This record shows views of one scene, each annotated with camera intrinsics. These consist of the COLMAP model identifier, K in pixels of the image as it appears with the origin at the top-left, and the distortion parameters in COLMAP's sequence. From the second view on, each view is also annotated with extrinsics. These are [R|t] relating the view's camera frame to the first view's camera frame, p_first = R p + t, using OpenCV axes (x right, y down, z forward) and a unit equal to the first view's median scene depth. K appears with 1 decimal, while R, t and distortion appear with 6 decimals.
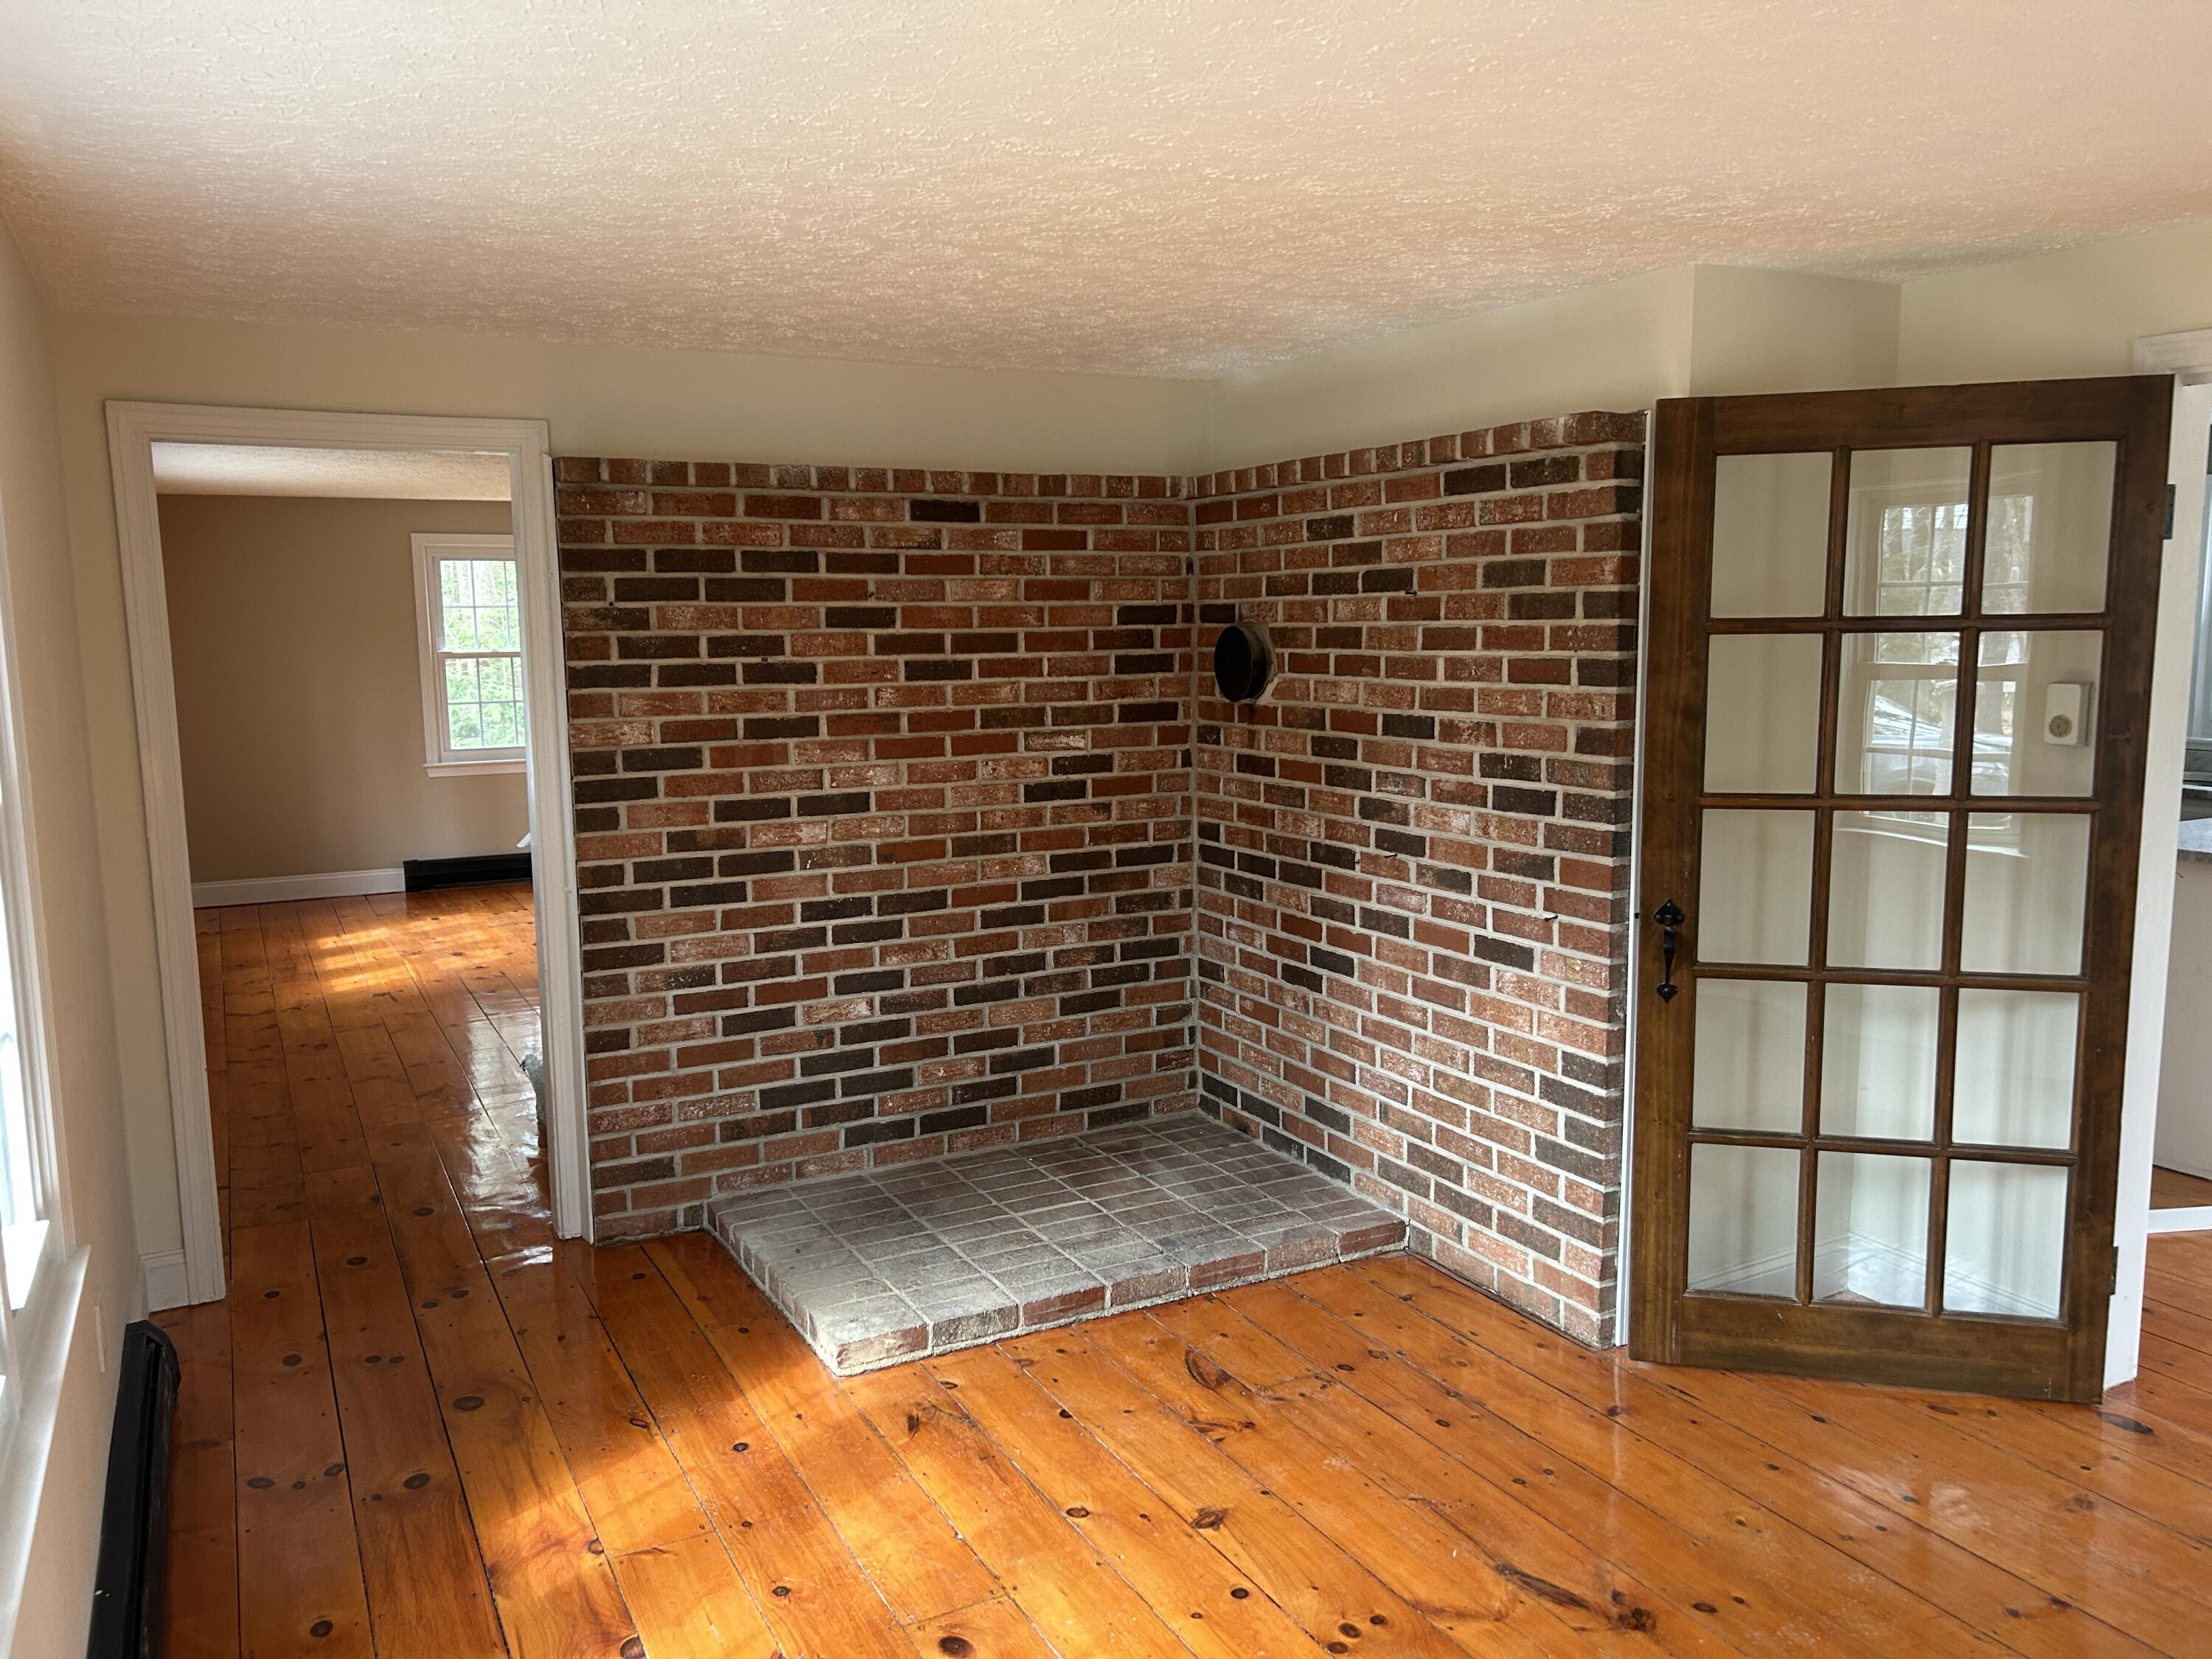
lens RADIAL K [[1646.2, 0, 1087.6], [0, 1646.2, 840.6], [0, 0, 1]] dist [0.060473, -0.067018]
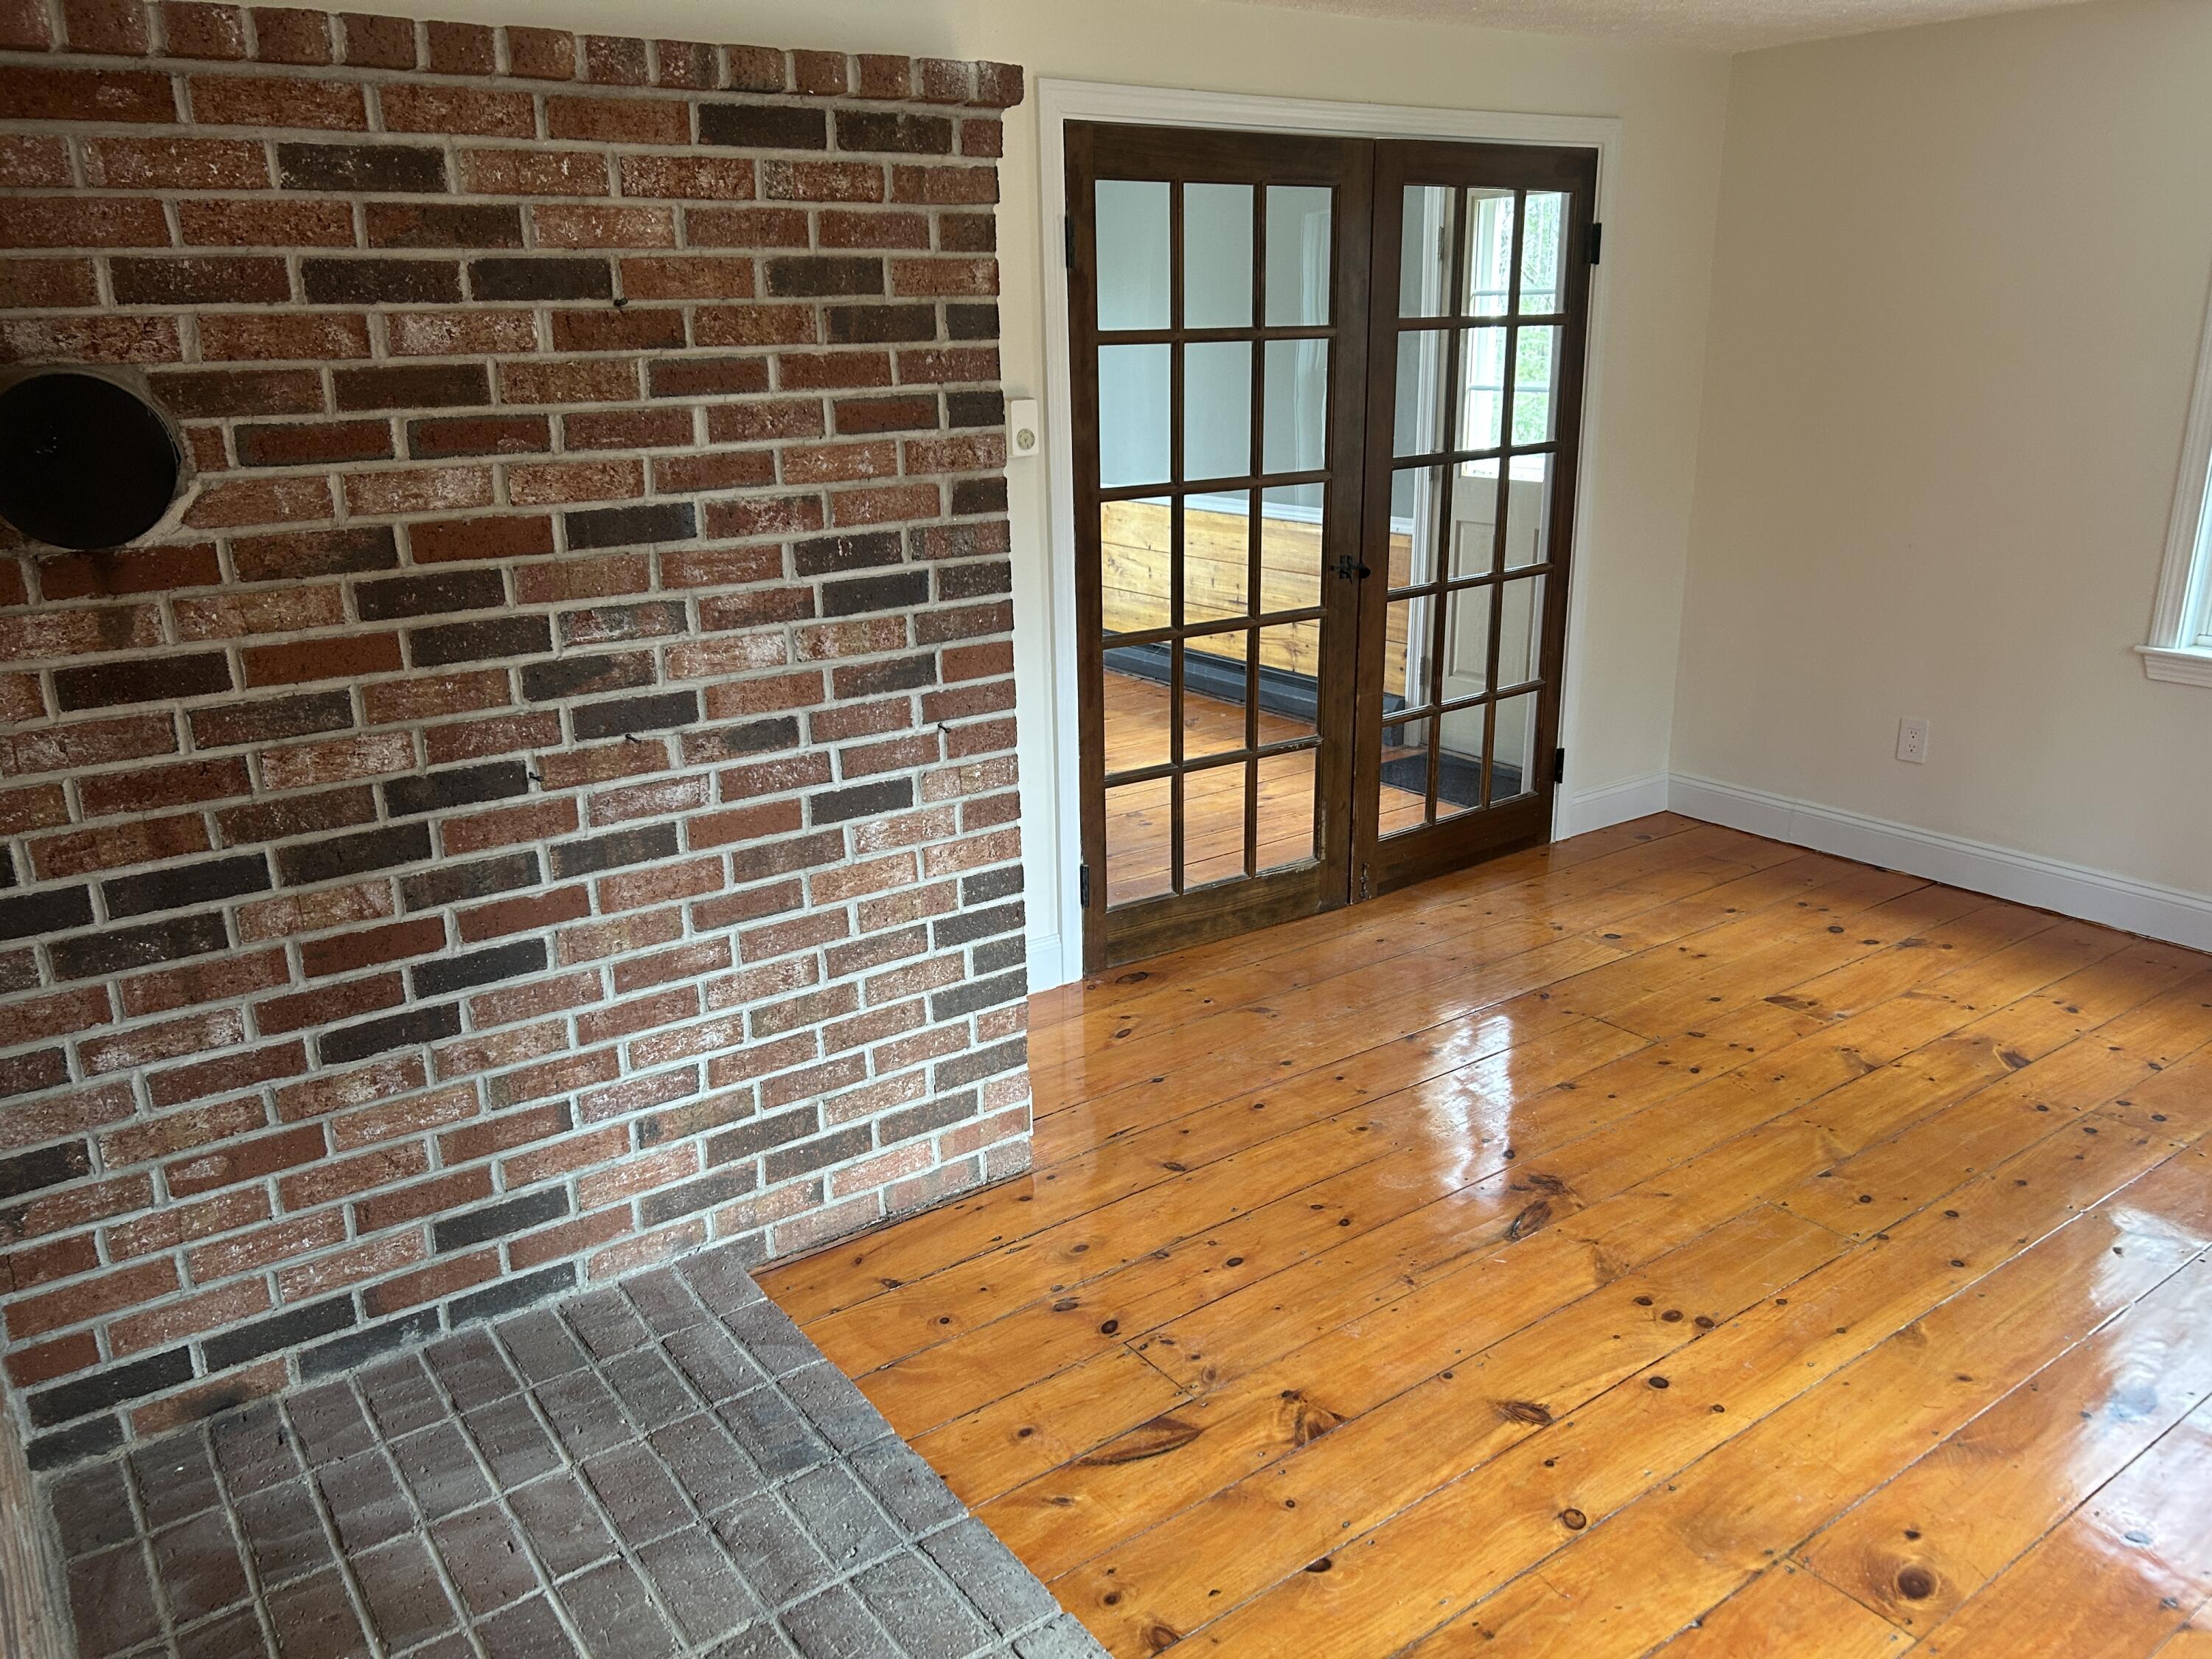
lens RADIAL K [[1646.2, 0, 1110.9], [0, 1646.2, 837.5], [0, 0, 1]] dist [0.060473, -0.067018]
pose [[-0.148460, -0.284668, 0.947060, -0.476364], [0.154094, 0.939316, 0.306496, -0.127865], [-0.976839, 0.191439, -0.095586, 0.945217]]
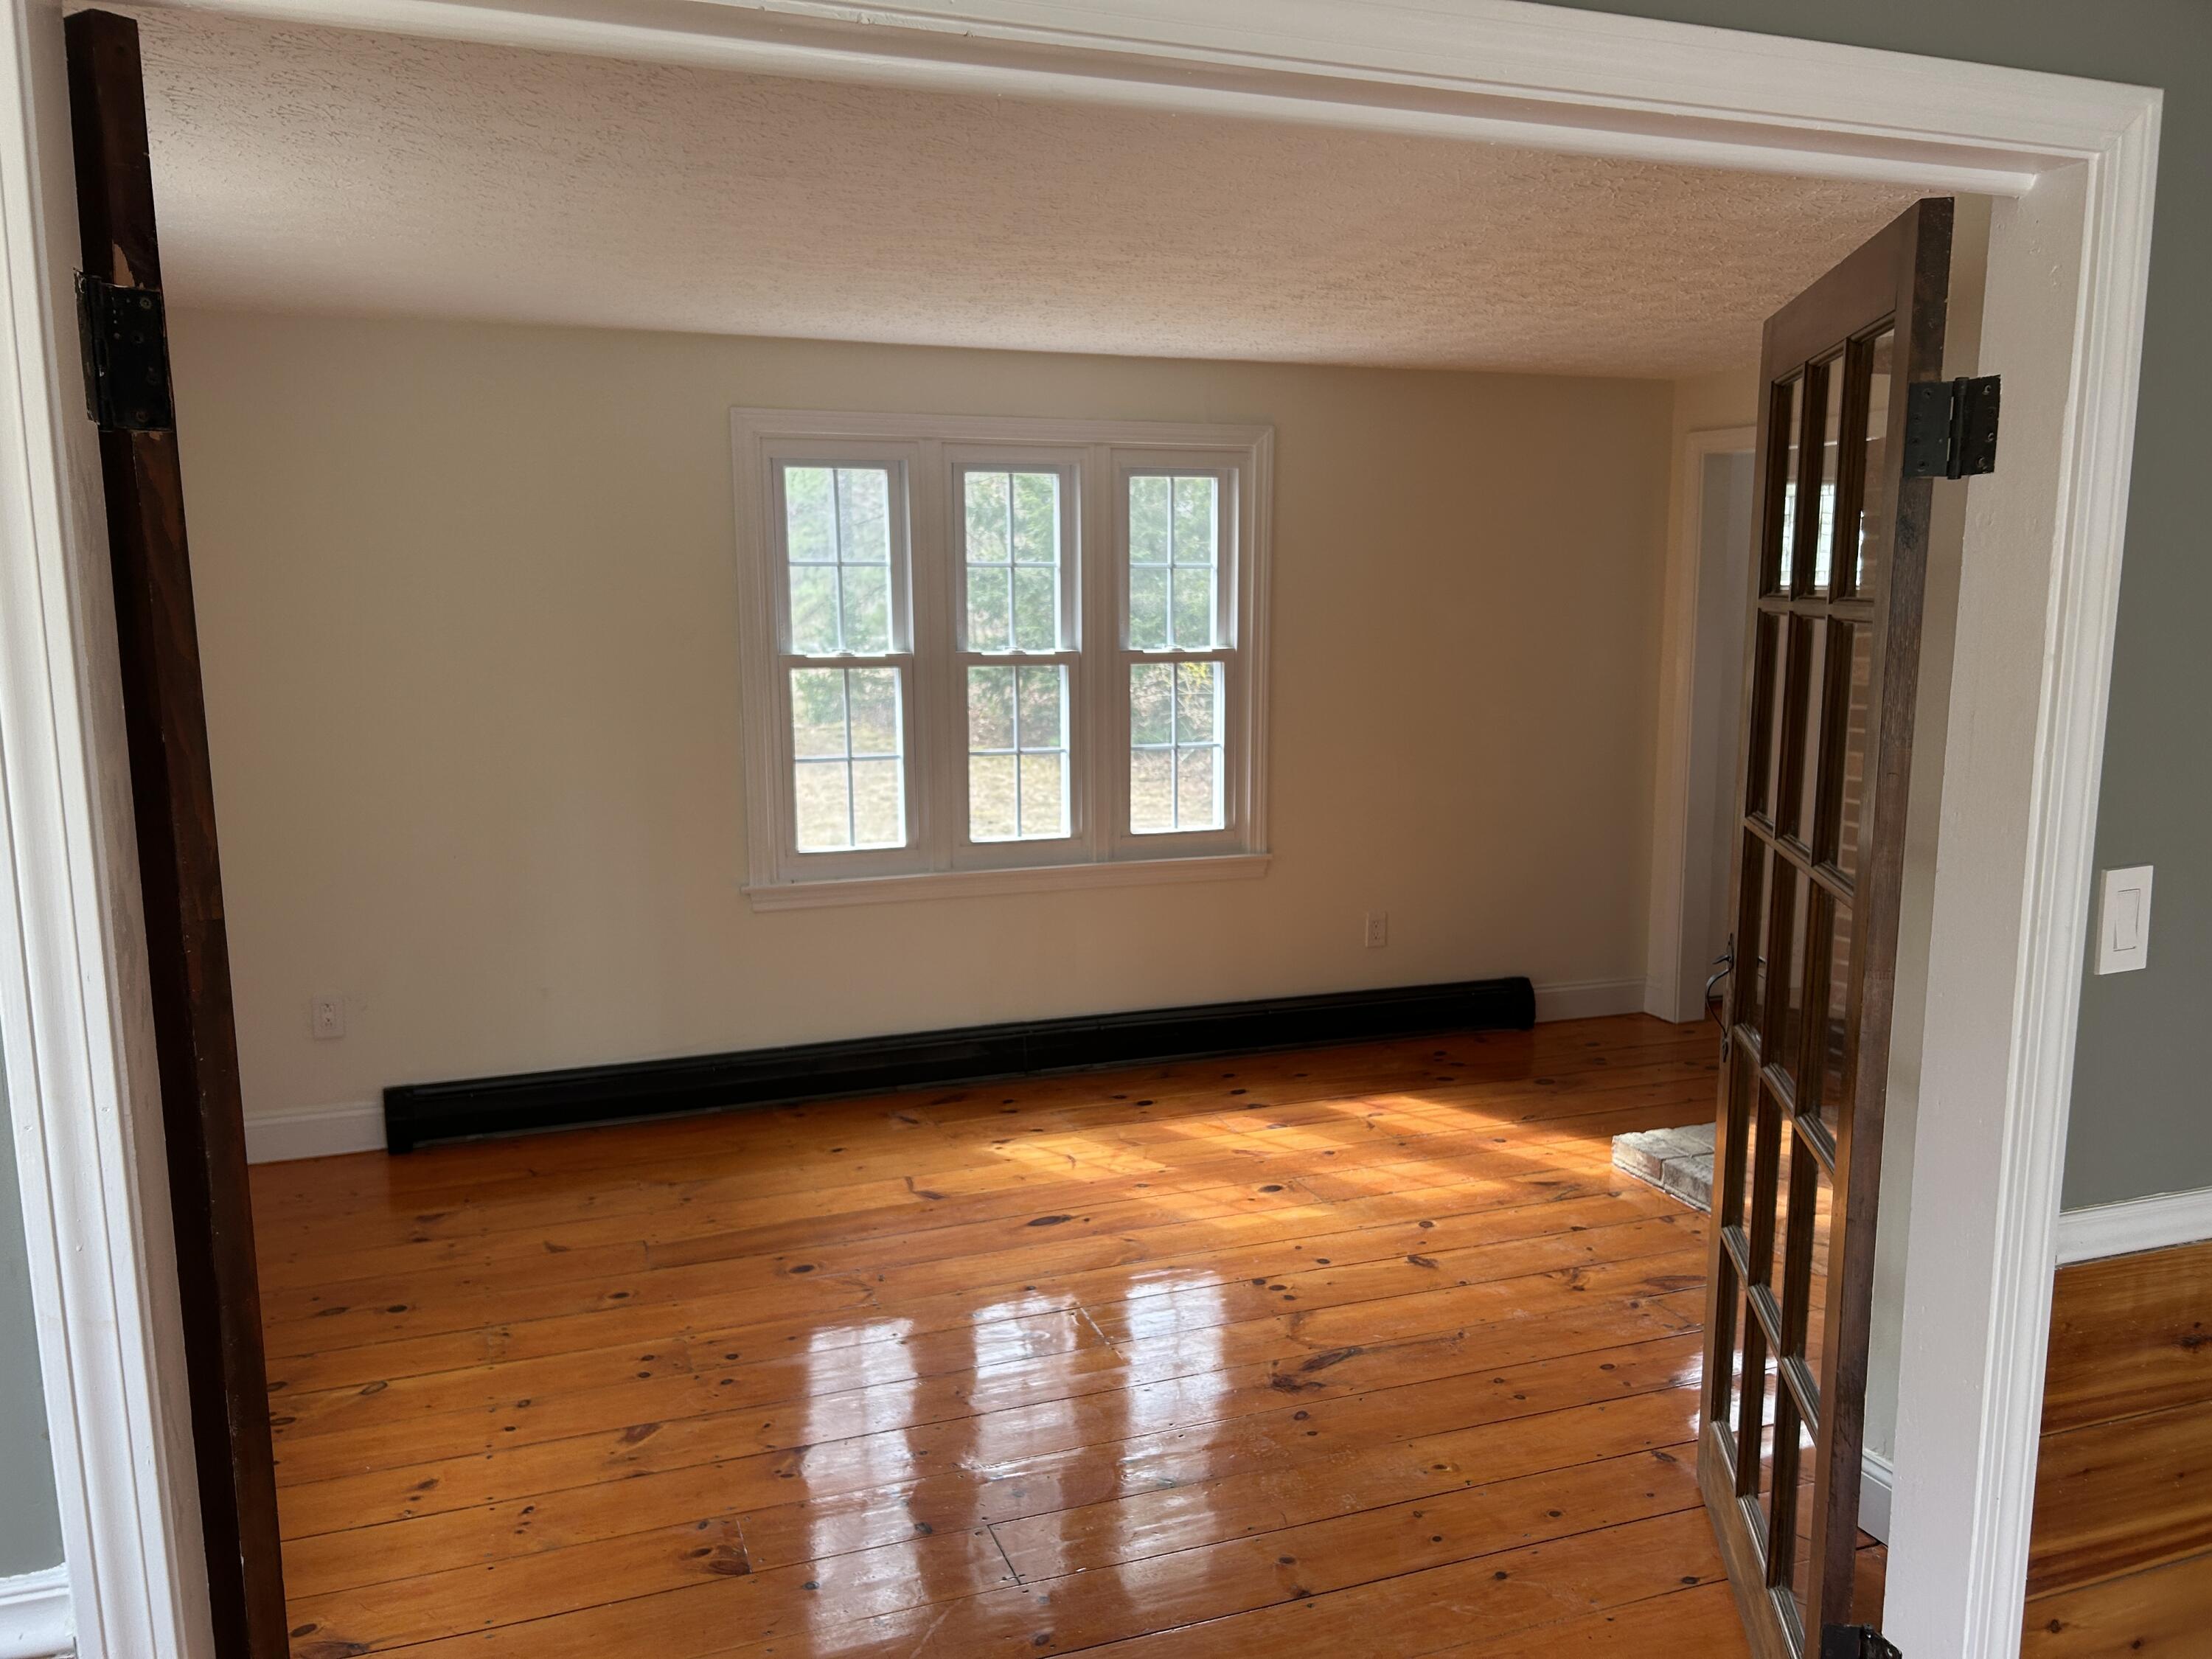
lens RADIAL K [[1646.2, 0, 1101.7], [0, 1646.2, 836.2], [0, 0, 1]] dist [0.060473, -0.067018]
pose [[-0.125988, 0.165077, -0.978201, 1.029473], [-0.130794, 0.974686, 0.181330, -0.099168], [0.983372, 0.150789, -0.101207, 0.636233]]
